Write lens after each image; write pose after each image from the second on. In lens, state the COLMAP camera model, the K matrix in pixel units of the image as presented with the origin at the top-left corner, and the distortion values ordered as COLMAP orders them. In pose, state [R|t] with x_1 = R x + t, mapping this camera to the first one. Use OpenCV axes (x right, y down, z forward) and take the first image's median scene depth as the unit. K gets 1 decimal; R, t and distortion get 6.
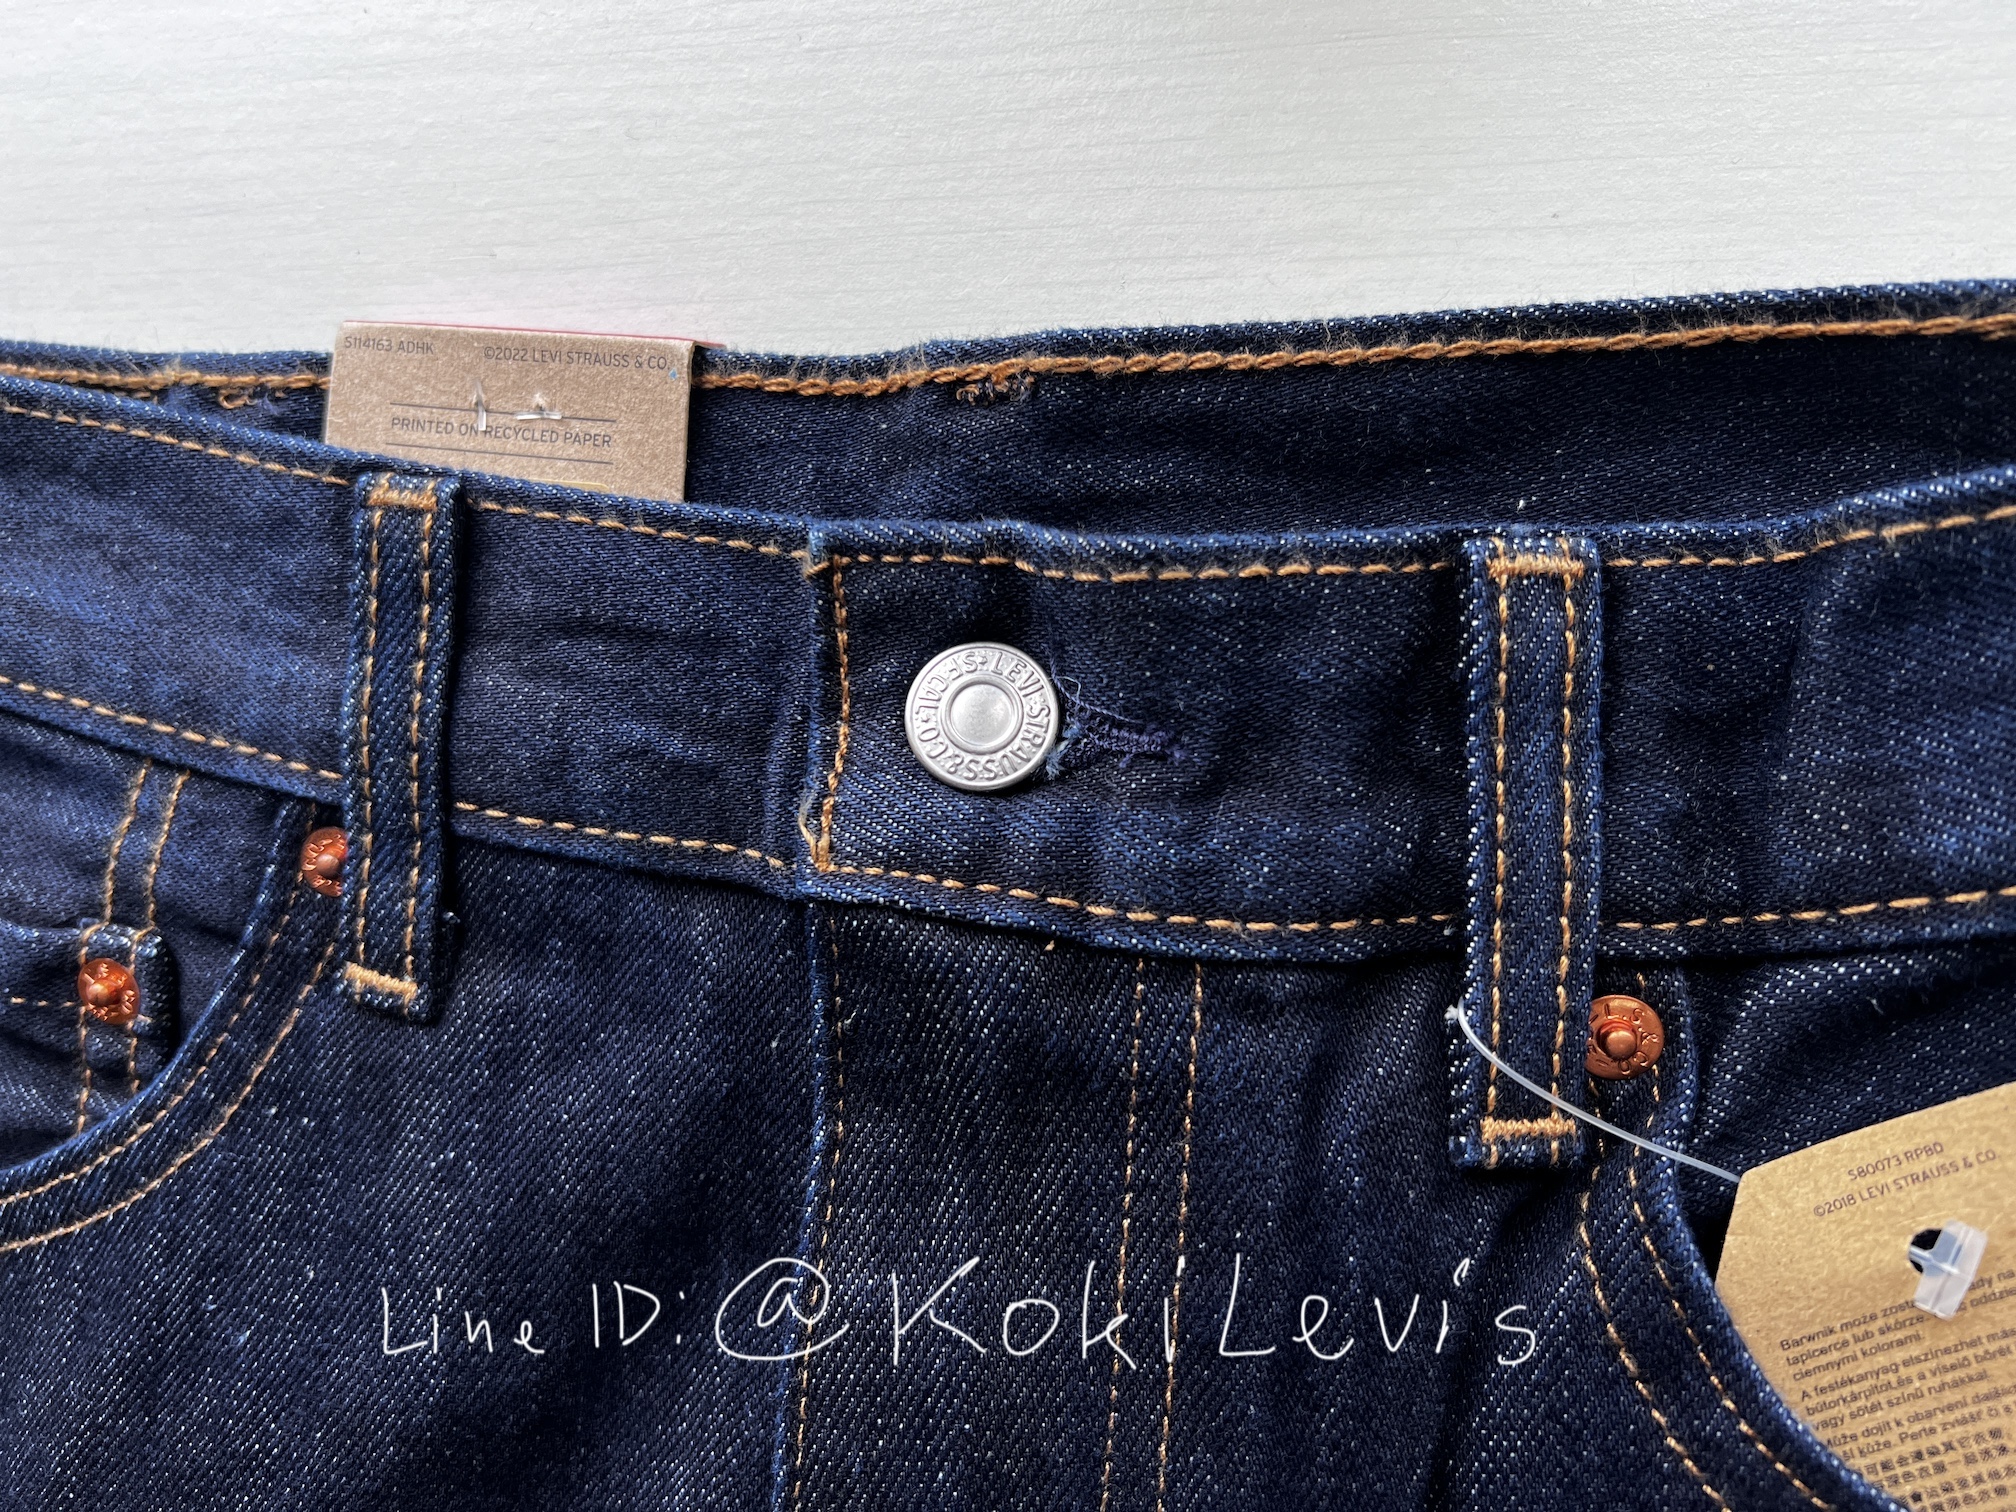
lens RADIAL K [[1537.1, 0, 1008.5], [0, 1537.1, 842.8], [0, 0, 1]] dist [-0.000346, -0.103728]
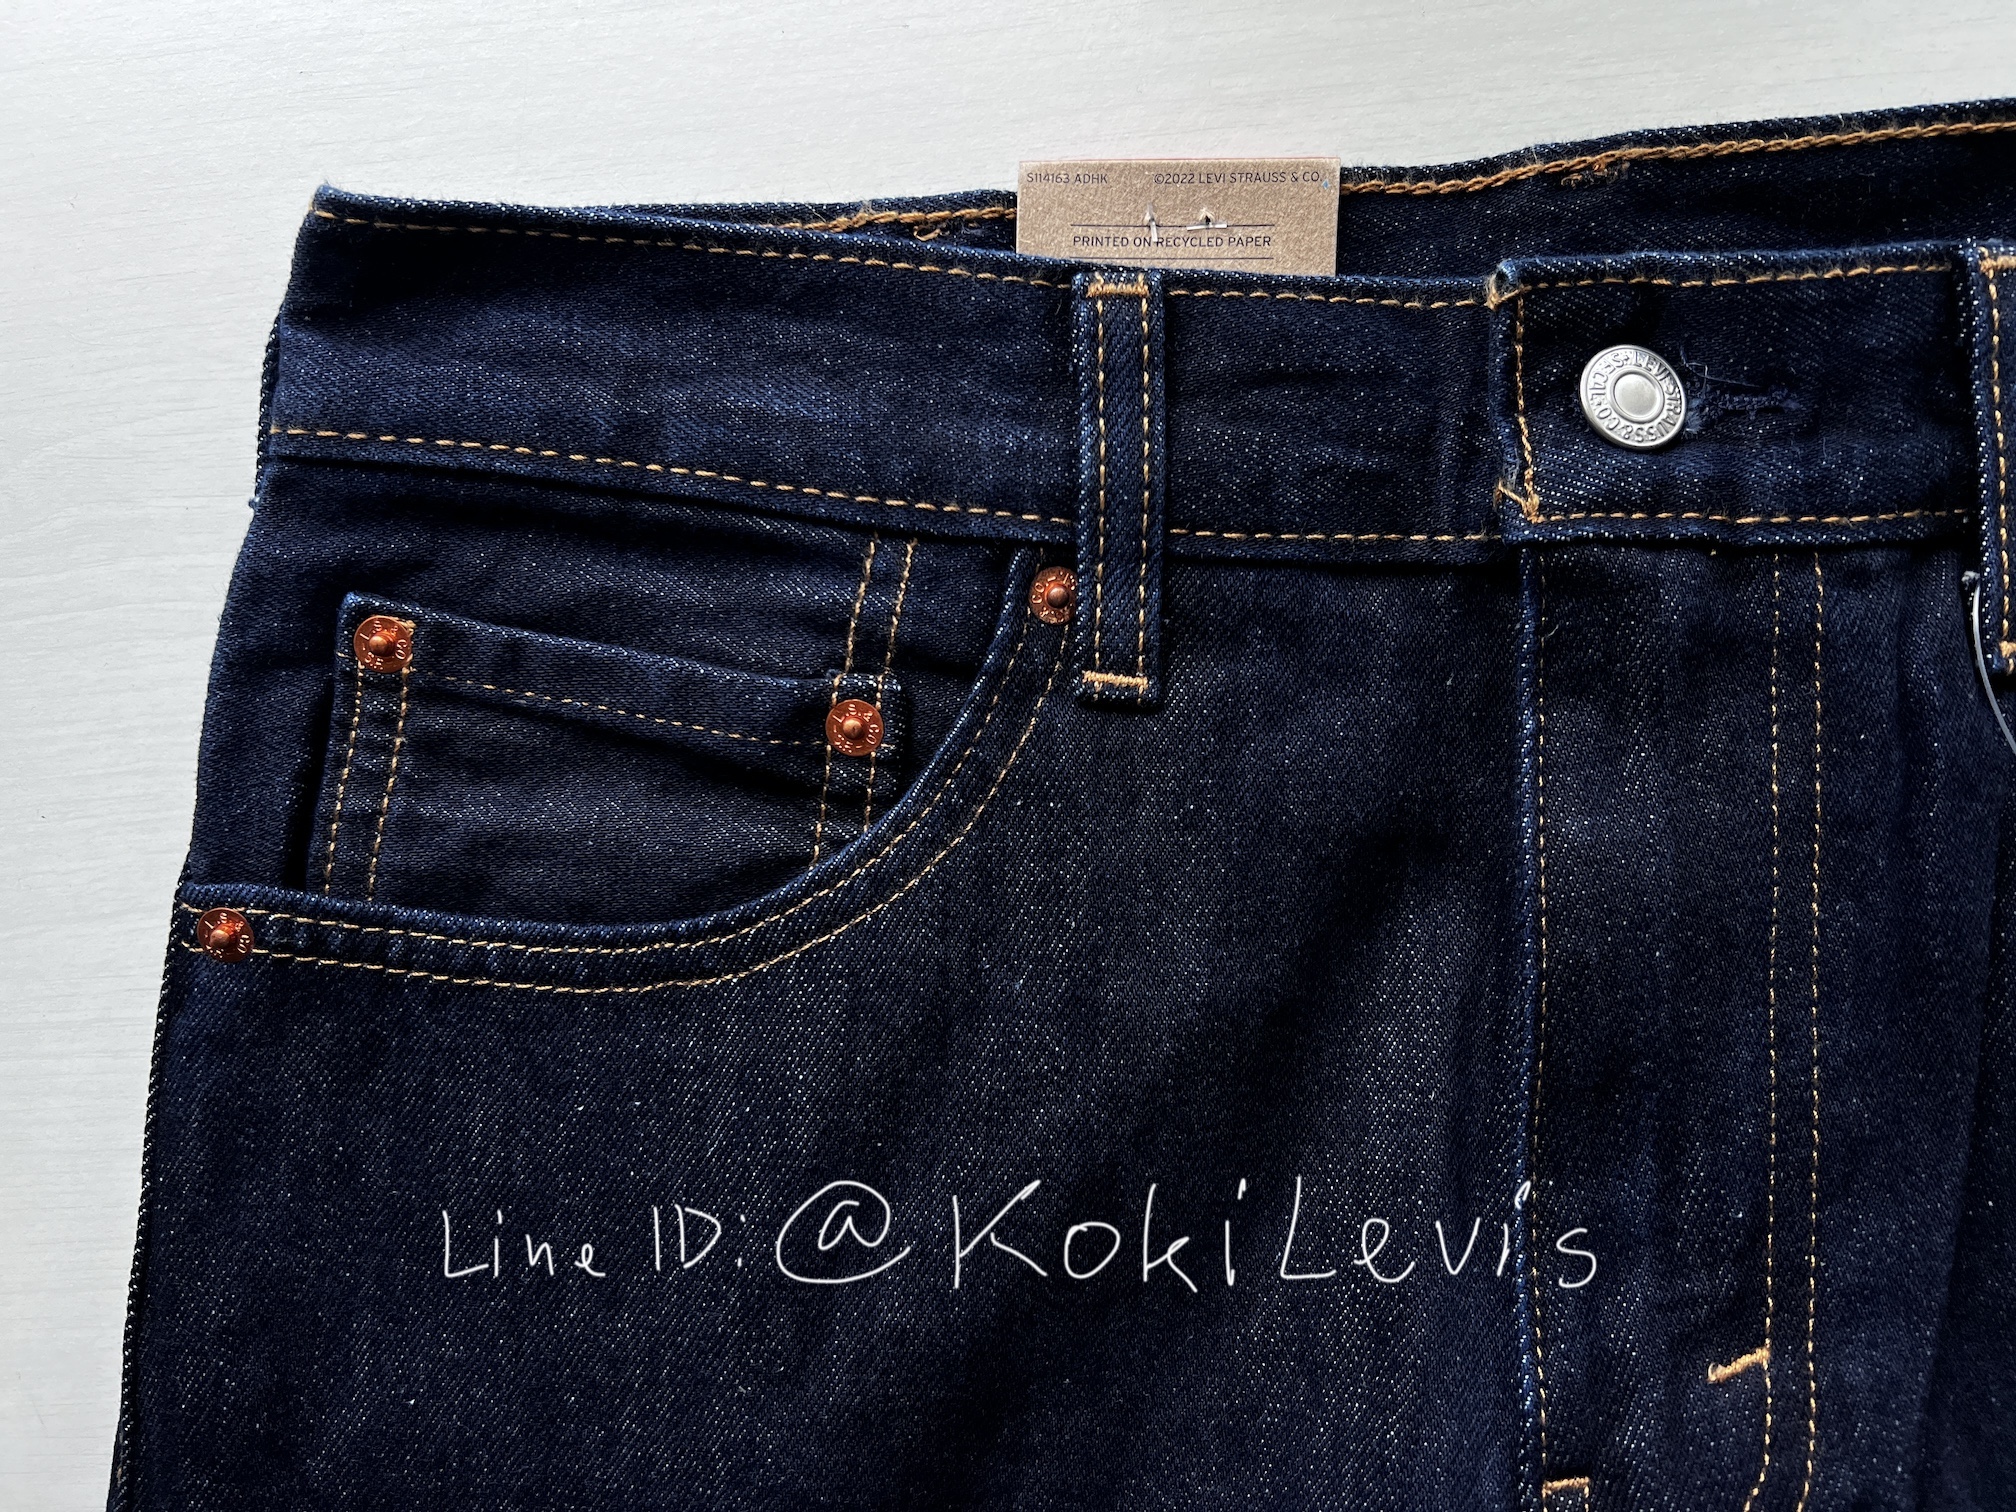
lens RADIAL K [[1525.3, 0, 1008.2], [0, 1525.3, 862.3], [0, 0, 1]] dist [0.039240, -0.177605]
pose [[0.984477, -0.120892, 0.127243, -0.704735], [0.117735, 0.992527, 0.032079, 0.196475], [-0.130170, -0.016600, 0.991353, -0.256817]]
